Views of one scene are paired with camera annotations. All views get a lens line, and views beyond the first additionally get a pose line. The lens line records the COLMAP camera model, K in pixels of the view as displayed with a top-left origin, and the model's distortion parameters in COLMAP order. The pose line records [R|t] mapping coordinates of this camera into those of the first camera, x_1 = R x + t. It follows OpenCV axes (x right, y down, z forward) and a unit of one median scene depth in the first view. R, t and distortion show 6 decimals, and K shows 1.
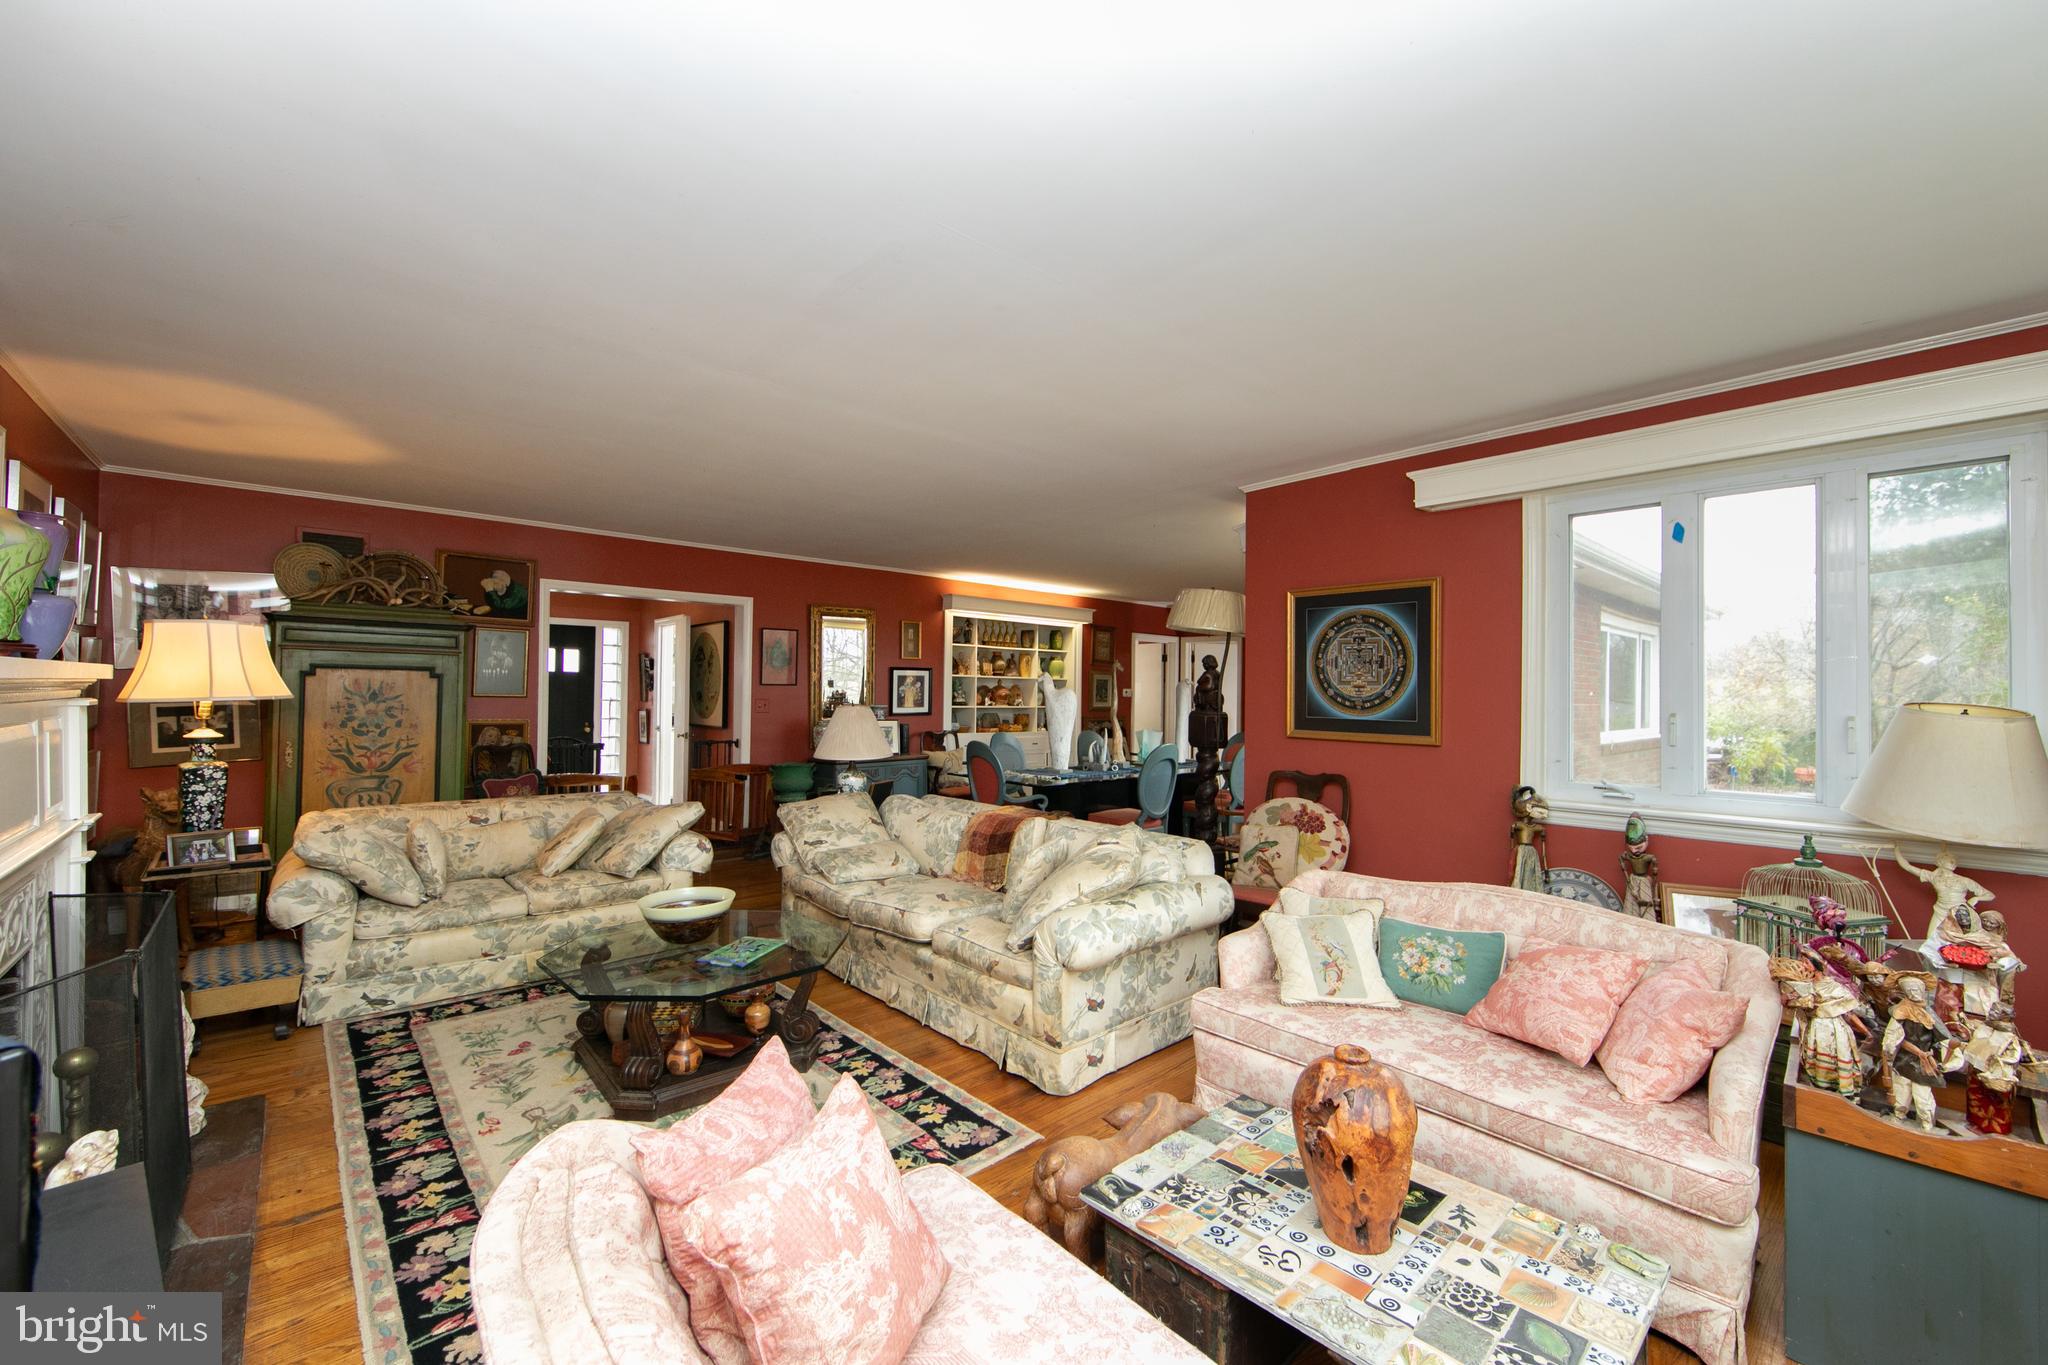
lens RADIAL K [[807.4, 0, 1025.8], [0, 807.4, 689.6], [0, 0, 1]] dist [-0.005526, 0.002173]
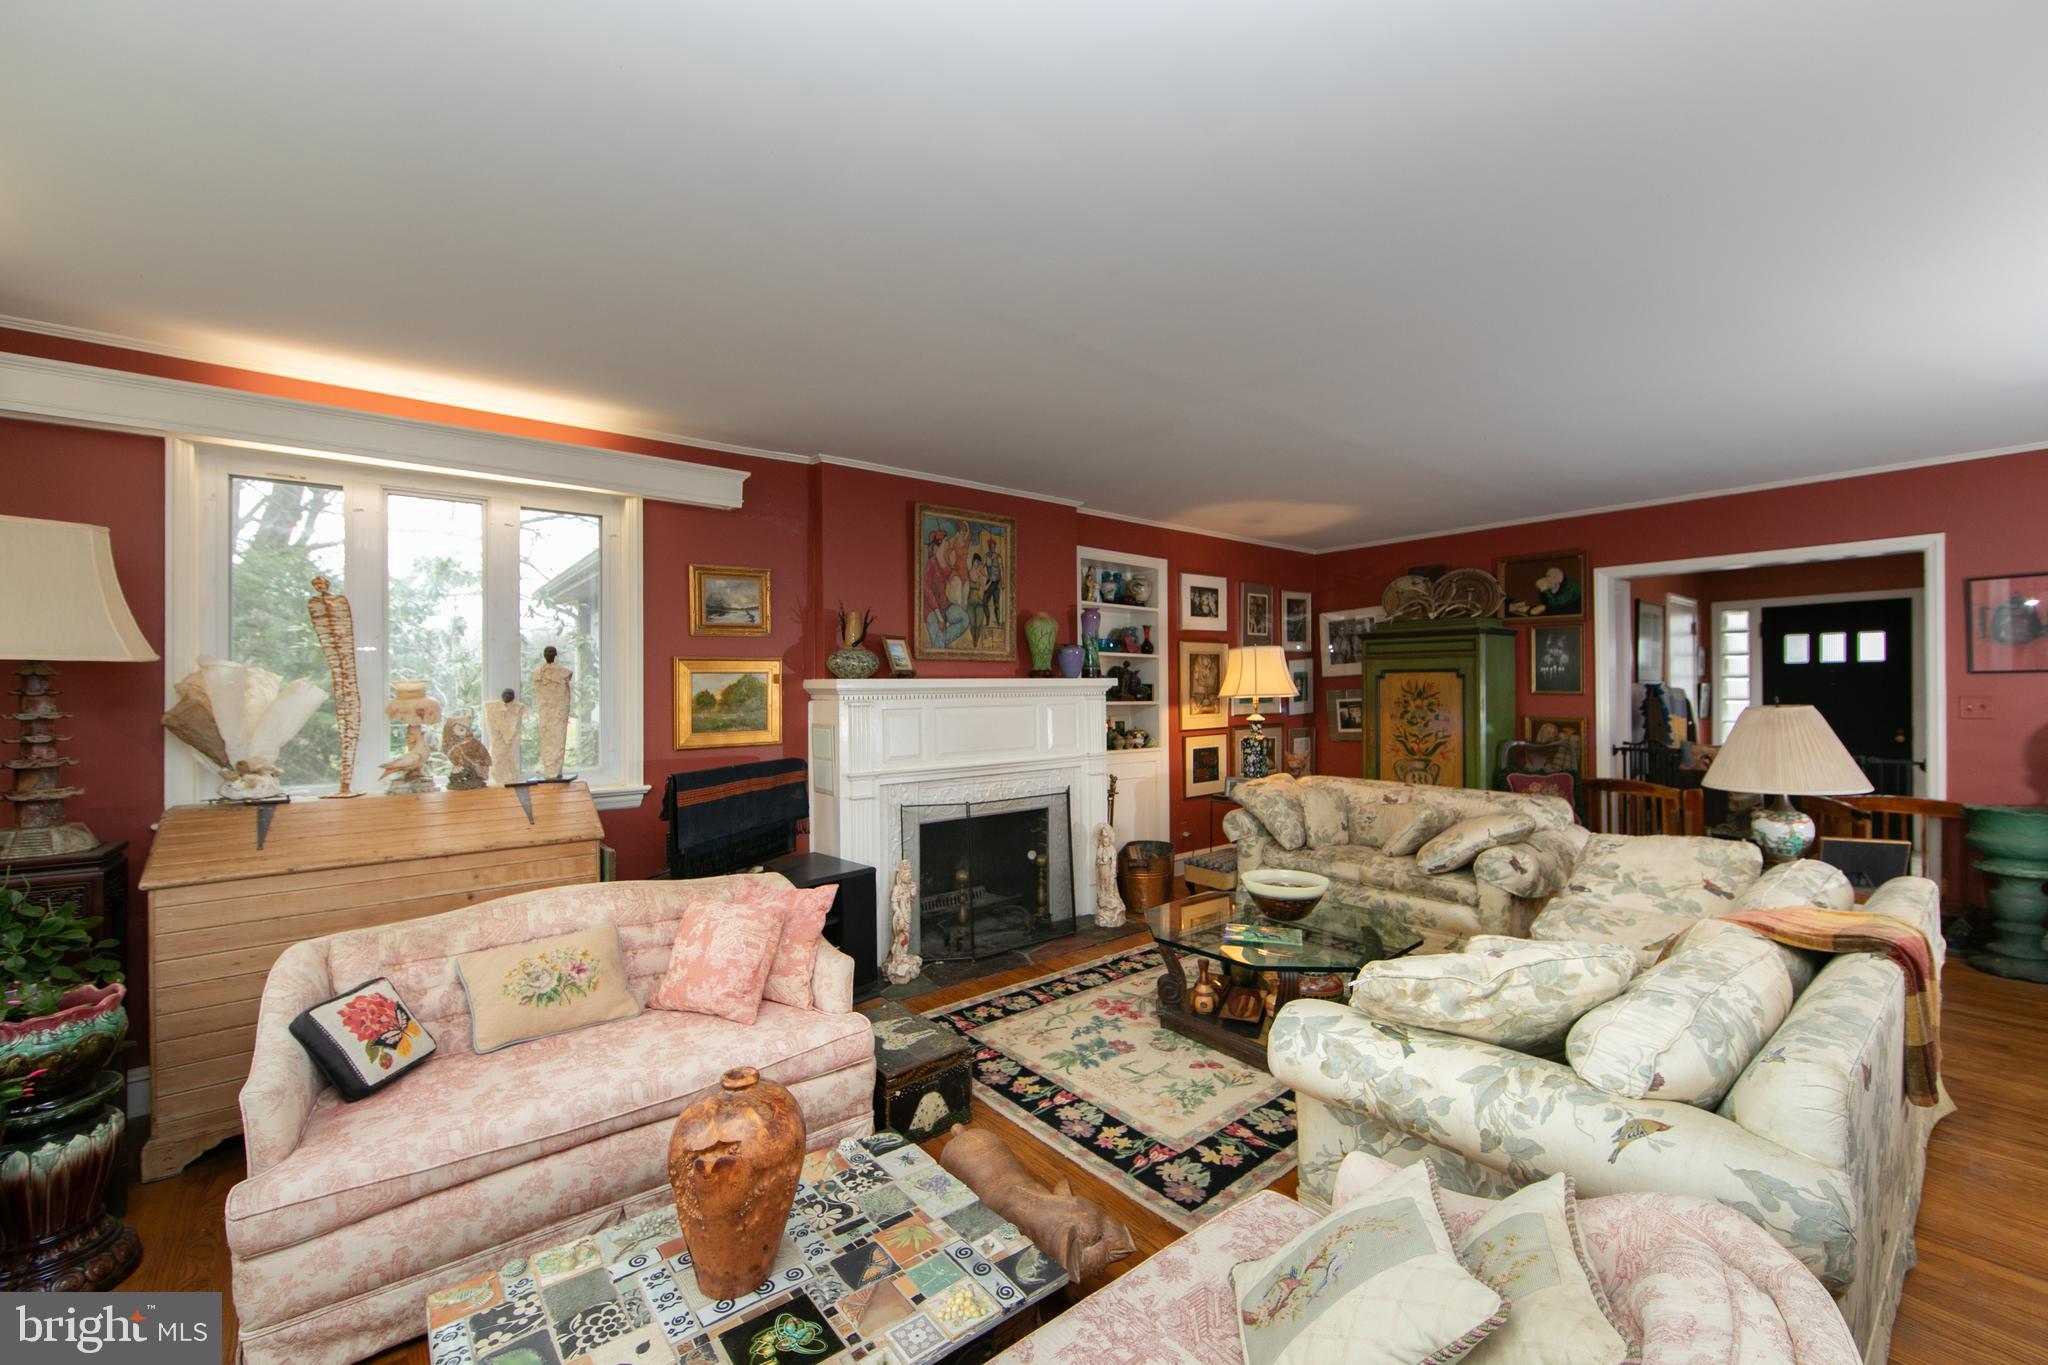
lens RADIAL K [[807.4, 0, 1035.4], [0, 807.4, 692.0], [0, 0, 1]] dist [-0.005526, 0.002173]
pose [[-0.046270, -0.006373, -0.998909, 0.563172], [0.010401, 0.999922, -0.006861, 0.009210], [0.998875, -0.010707, -0.046200, 0.595188]]
